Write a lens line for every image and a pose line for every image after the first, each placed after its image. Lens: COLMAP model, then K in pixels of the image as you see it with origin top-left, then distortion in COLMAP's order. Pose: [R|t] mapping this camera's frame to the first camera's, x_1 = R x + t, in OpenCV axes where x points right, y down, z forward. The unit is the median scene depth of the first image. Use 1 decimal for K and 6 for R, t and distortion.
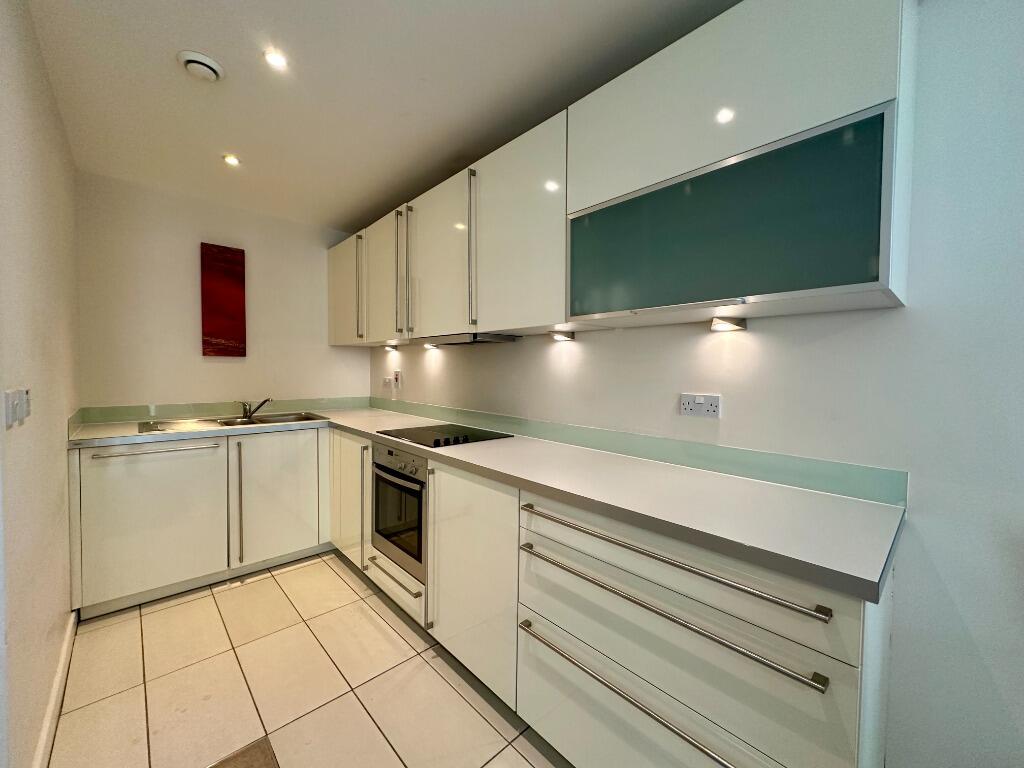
lens RADIAL K [[408.2, 0, 512.0], [0, 408.2, 384.0], [0, 0, 1]] dist [0.000720, 0.000323]
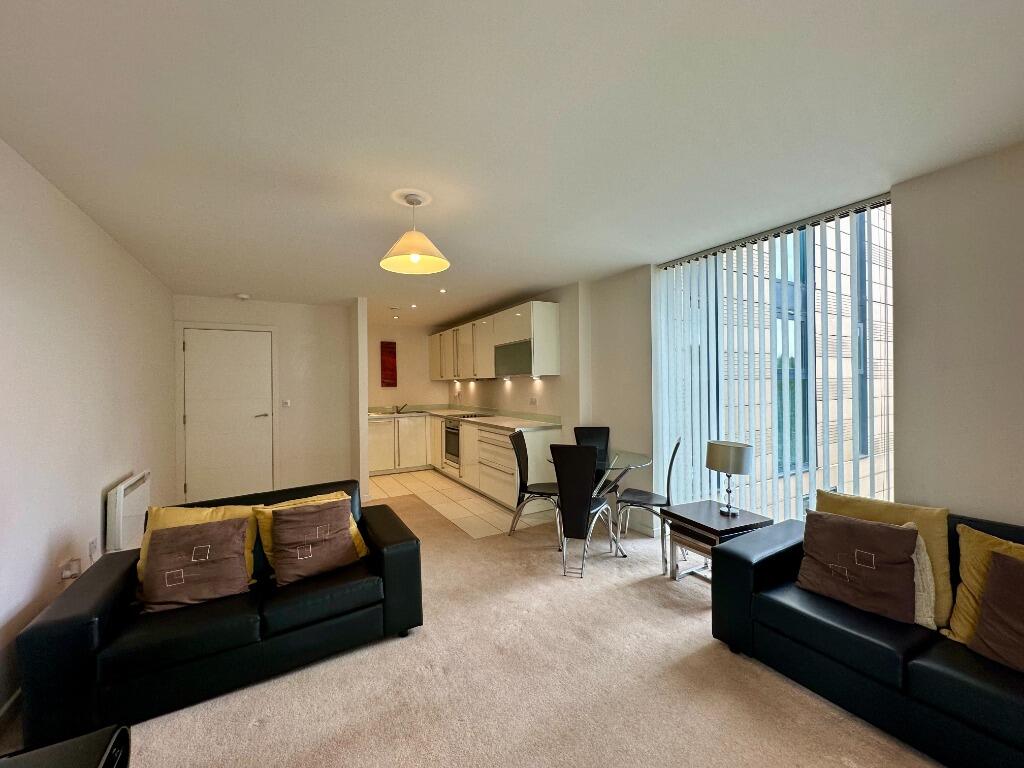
lens RADIAL K [[412.6, 0, 512.0], [0, 412.6, 384.0], [0, 0, 1]] dist [-0.000031, 0.000059]
pose [[0.973275, -0.026064, -0.228158, 0.572739], [0.017901, 0.999126, -0.037776, 0.019757], [0.228943, 0.032682, 0.972891, -1.239684]]
